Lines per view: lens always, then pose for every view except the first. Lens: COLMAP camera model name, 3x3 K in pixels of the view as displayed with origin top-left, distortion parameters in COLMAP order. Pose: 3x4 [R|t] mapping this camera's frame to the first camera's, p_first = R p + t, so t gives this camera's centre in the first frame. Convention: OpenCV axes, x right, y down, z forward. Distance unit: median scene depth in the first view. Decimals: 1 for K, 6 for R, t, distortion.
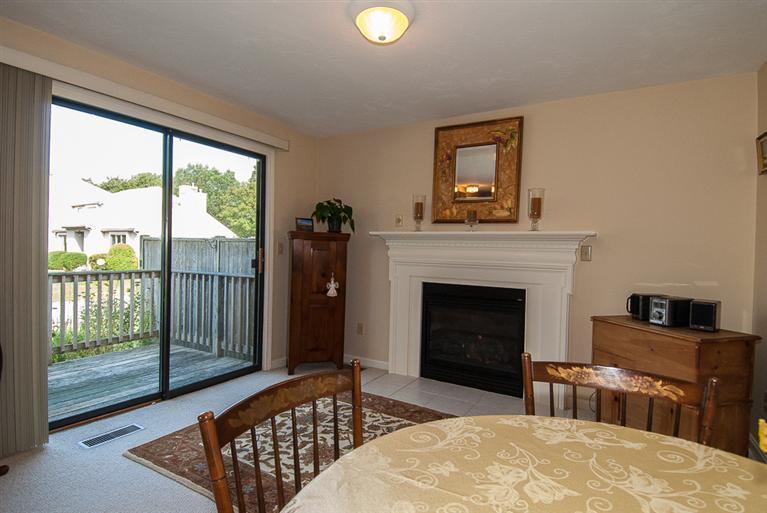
lens RADIAL K [[400.2, 0, 383.5], [0, 400.2, 256.5], [0, 0, 1]] dist [0.052785, -0.055711]
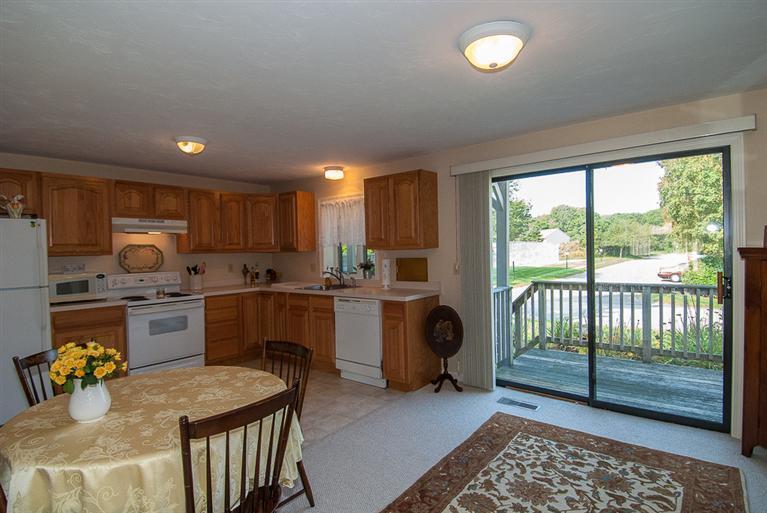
lens RADIAL K [[400.2, 0, 383.5], [0, 400.2, 256.5], [0, 0, 1]] dist [0.052785, -0.055711]
pose [[-0.142759, -0.001573, -0.989756, 0.693025], [0.007417, 0.999969, -0.002659, -0.065774], [0.989730, -0.007721, -0.142743, 0.629888]]
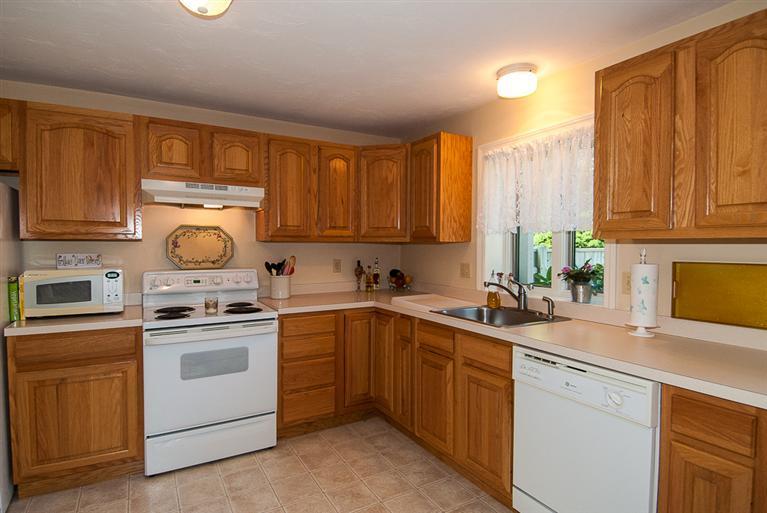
lens RADIAL K [[410.3, 0, 383.5], [0, 410.3, 256.5], [0, 0, 1]] dist [0.051839, -0.061079]
pose [[-0.484171, 0.001776, -0.874972, -0.083283], [-0.022471, 0.999643, 0.014464, -0.071630], [0.874685, 0.026664, -0.483958, 0.364787]]
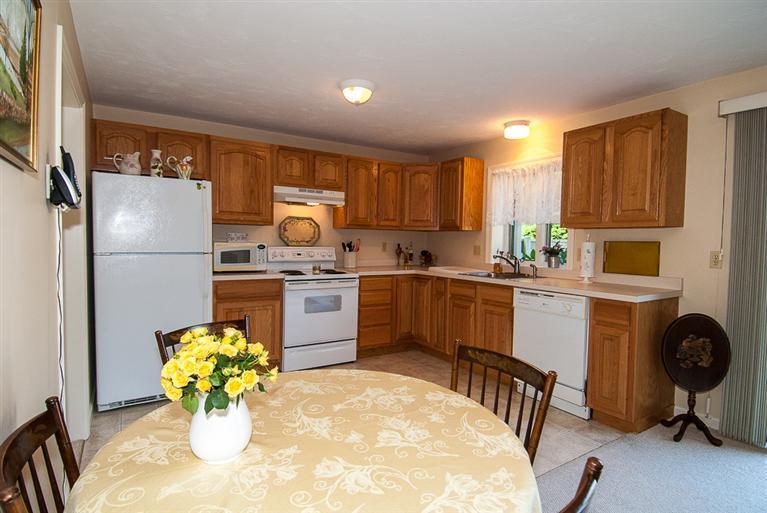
lens RADIAL K [[400.2, 0, 383.5], [0, 400.2, 256.5], [0, 0, 1]] dist [0.052785, -0.055711]
pose [[-0.454630, 0.008083, -0.890644, 0.436873], [-0.037170, 0.998916, 0.028039, -0.028020], [0.889905, 0.045853, -0.453836, 0.415997]]
